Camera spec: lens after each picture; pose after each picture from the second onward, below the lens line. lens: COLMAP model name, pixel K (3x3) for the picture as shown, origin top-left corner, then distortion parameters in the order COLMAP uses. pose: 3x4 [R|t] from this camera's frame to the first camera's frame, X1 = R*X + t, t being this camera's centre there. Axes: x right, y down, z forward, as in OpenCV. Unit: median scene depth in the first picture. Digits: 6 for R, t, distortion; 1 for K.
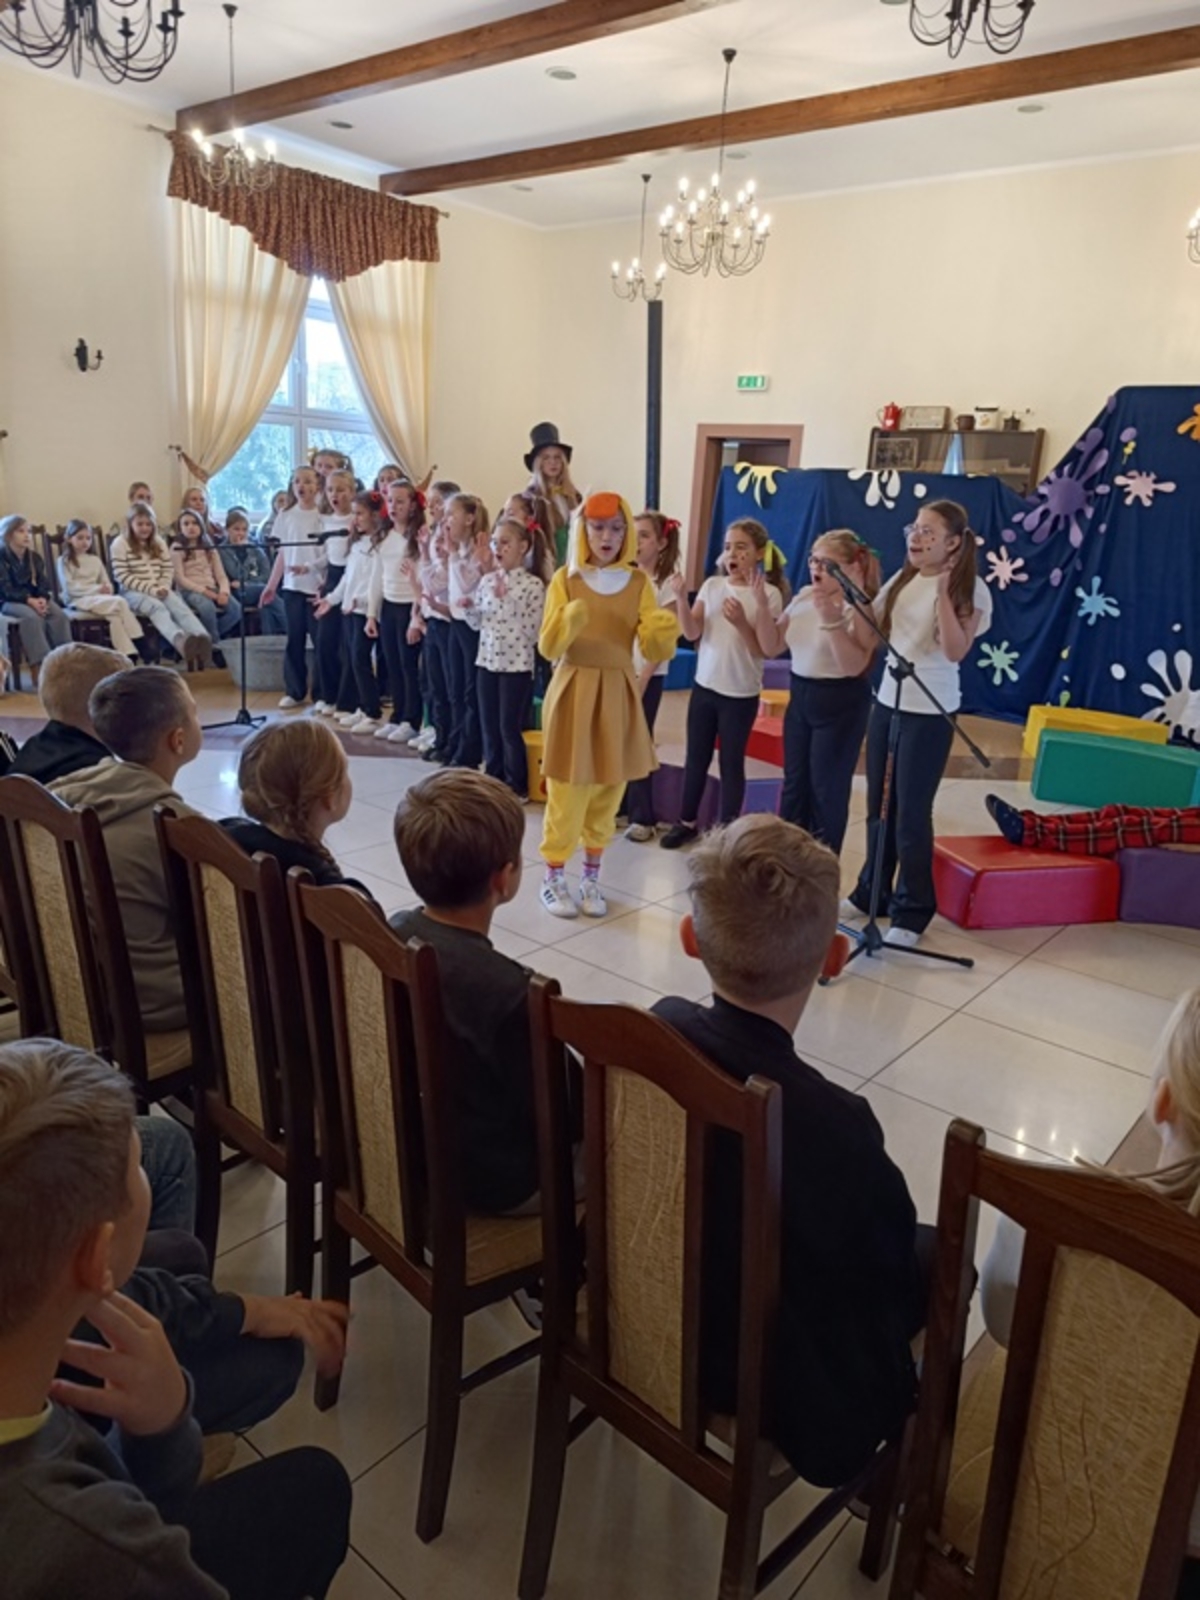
lens RADIAL K [[1104.8, 0, 602.5], [0, 1104.8, 801.5], [0, 0, 1]] dist [0.039821, -0.035864]
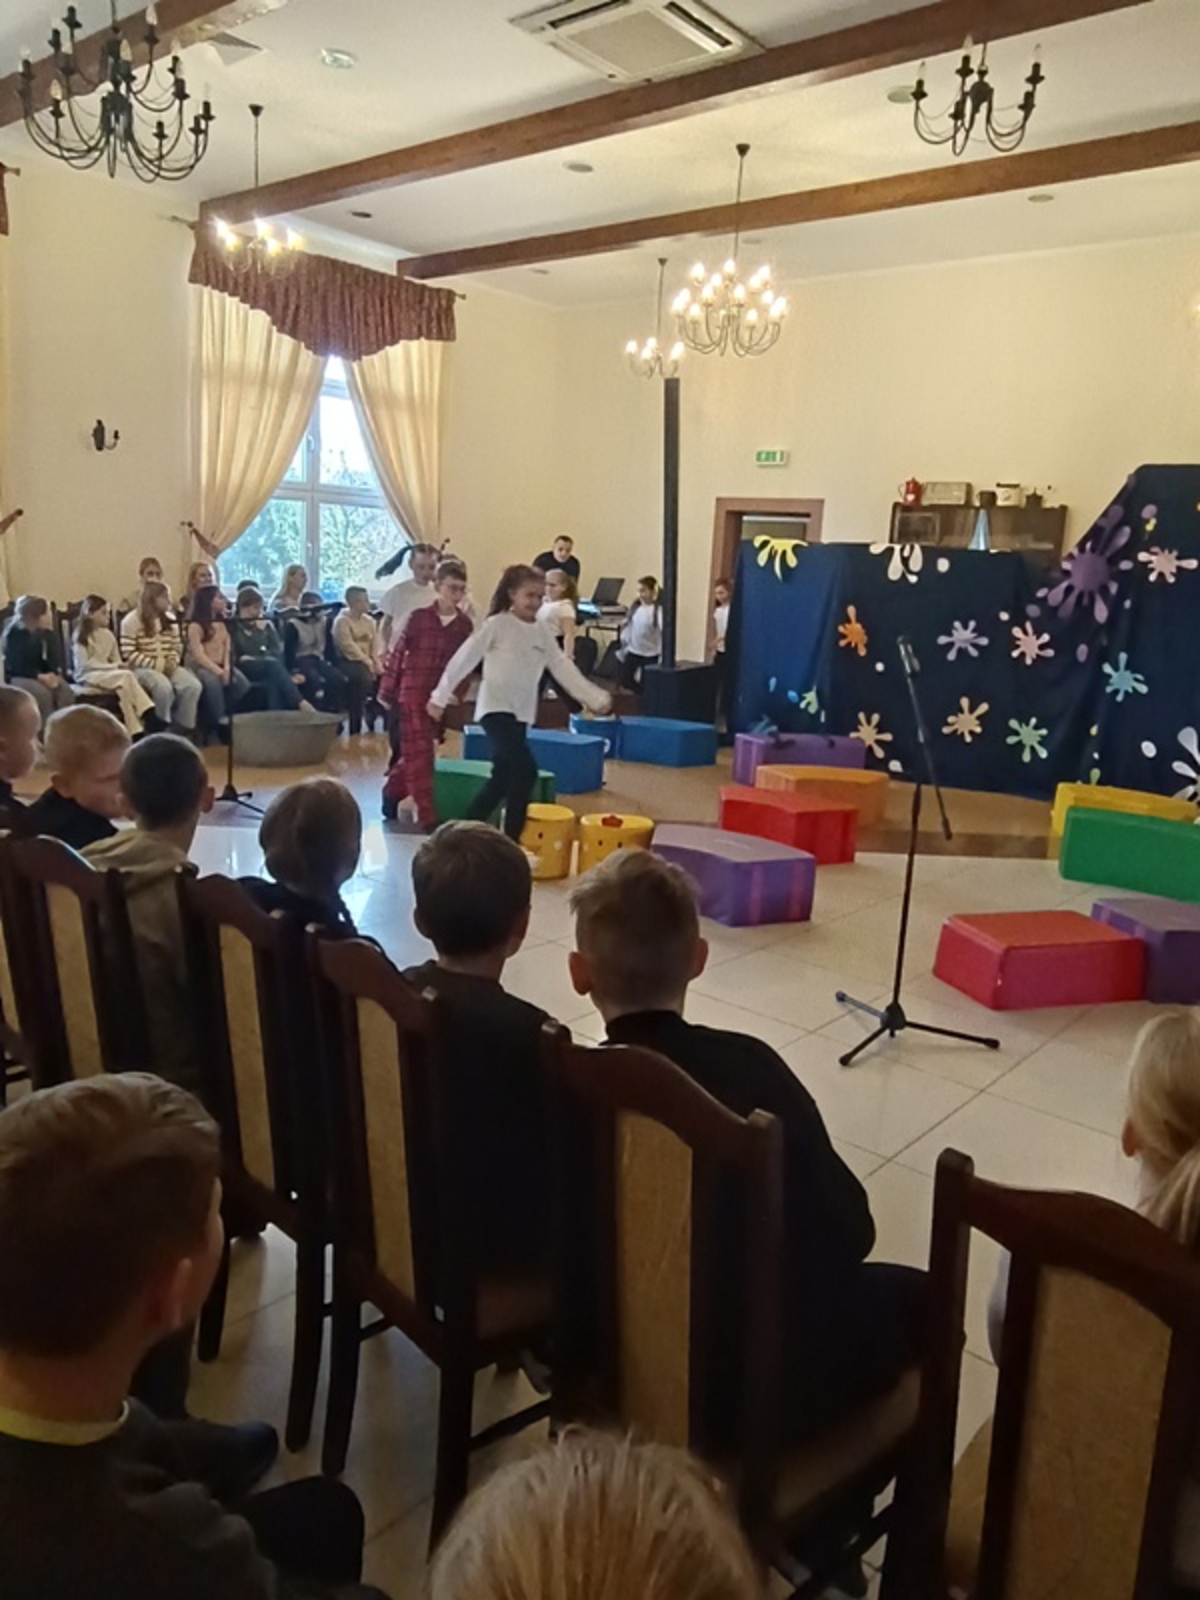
lens RADIAL K [[1176.9, 0, 610.2], [0, 1176.9, 803.2], [0, 0, 1]] dist [-0.050743, 0.058016]
pose [[0.999968, 0.001152, -0.007953, 0.001108], [-0.001728, 0.997341, -0.072853, 0.005222], [0.007848, 0.072864, 0.997311, -0.016574]]
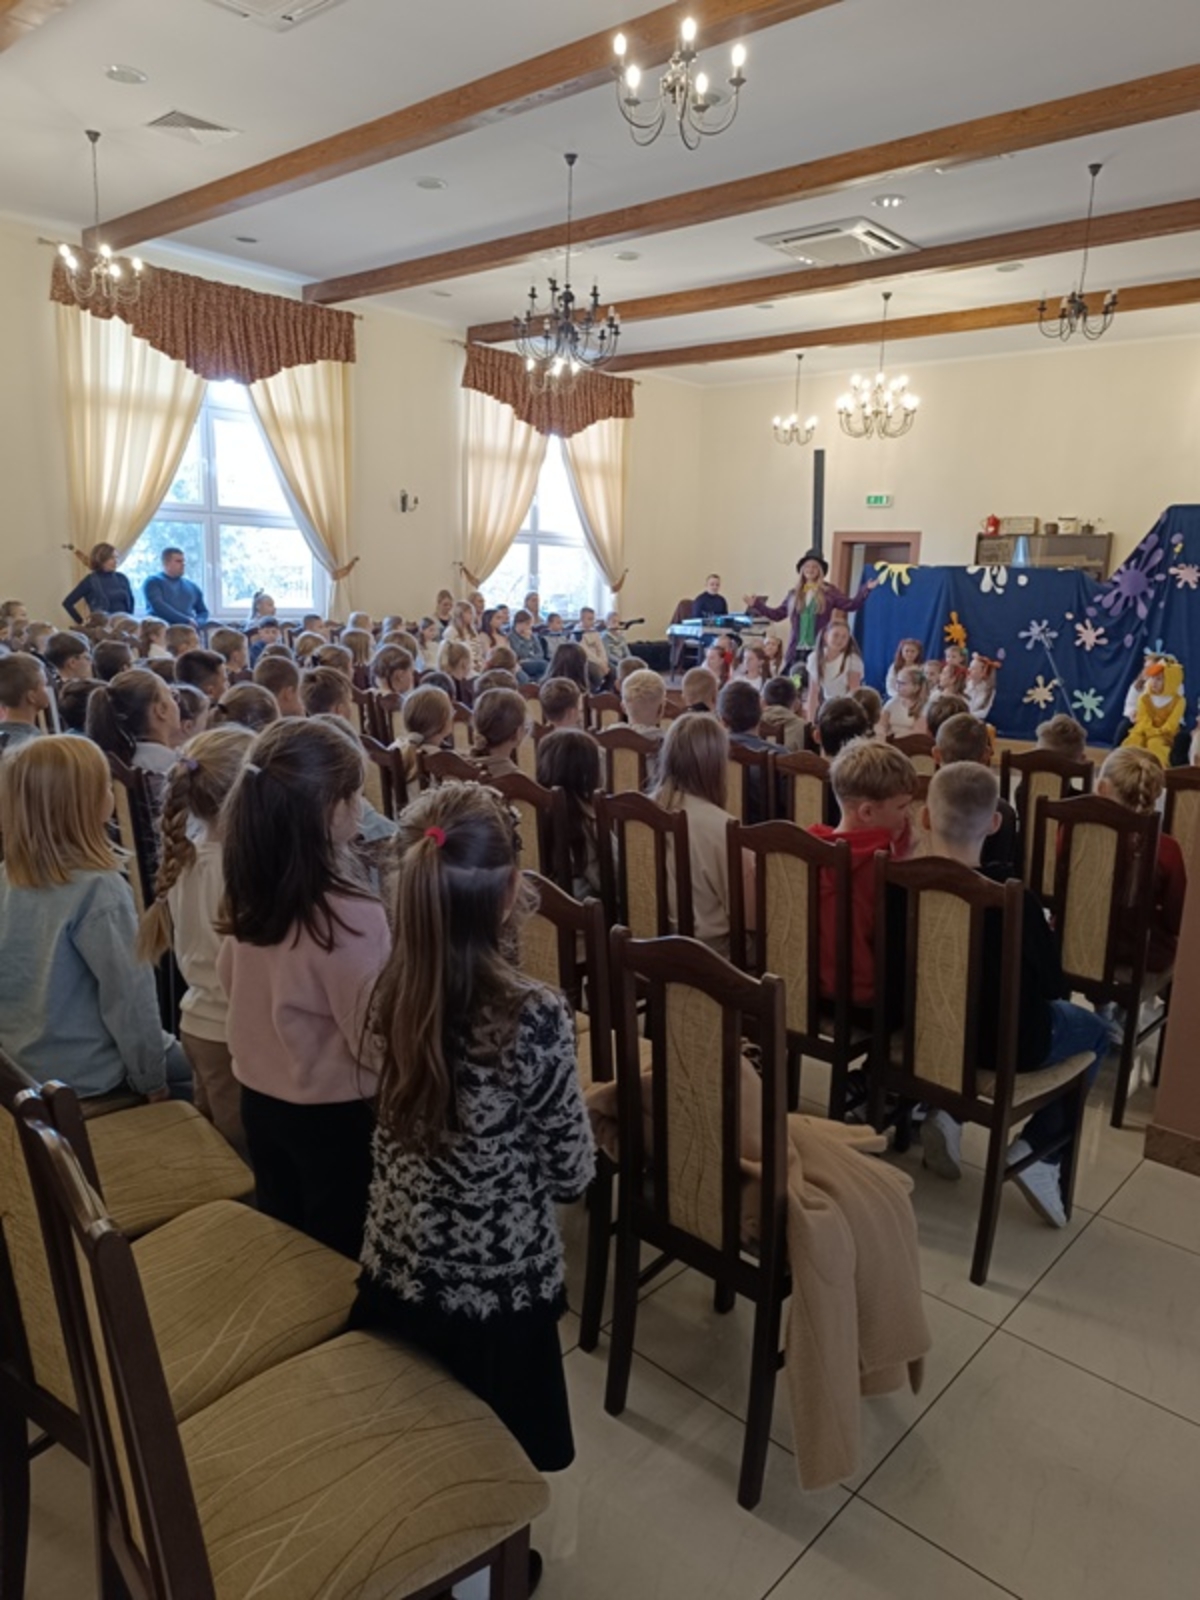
lens RADIAL K [[1108.6, 0, 620.0], [0, 1108.6, 799.6], [0, 0, 1]] dist [0.034304, -0.034832]
pose [[0.999263, -0.018913, -0.033410, -0.166437], [0.016266, 0.996835, -0.077823, 0.084886], [0.034776, 0.077222, 0.996407, -0.353299]]
